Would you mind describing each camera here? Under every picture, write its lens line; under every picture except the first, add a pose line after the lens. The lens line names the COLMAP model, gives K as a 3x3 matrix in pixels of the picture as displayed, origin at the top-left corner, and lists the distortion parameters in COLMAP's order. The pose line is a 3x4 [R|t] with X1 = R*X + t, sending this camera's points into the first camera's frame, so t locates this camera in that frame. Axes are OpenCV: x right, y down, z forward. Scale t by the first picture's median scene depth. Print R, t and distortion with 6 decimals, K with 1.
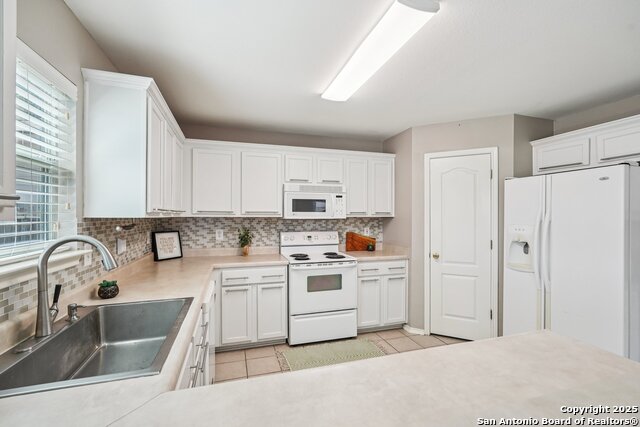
lens RADIAL K [[286.7, 0, 320.8], [0, 286.7, 216.6], [0, 0, 1]] dist [-0.002265, -0.000126]
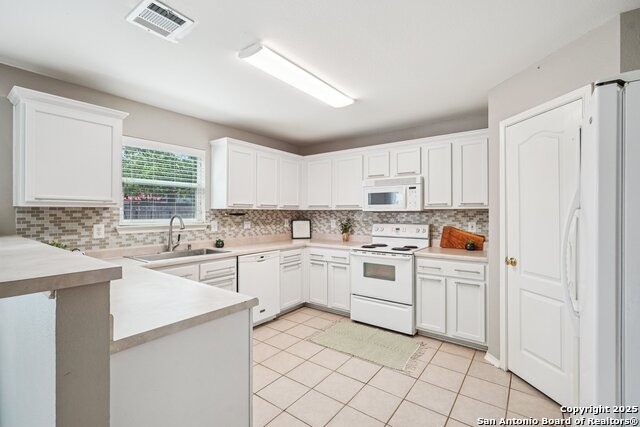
lens RADIAL K [[288.0, 0, 319.6], [0, 288.0, 211.6], [0, 0, 1]] dist [-0.000528, -0.000041]
pose [[0.578963, -0.004359, -0.815342, 0.693051], [-0.003207, 0.999966, -0.007623, 0.018666], [0.815348, 0.007028, 0.578929, 0.193369]]
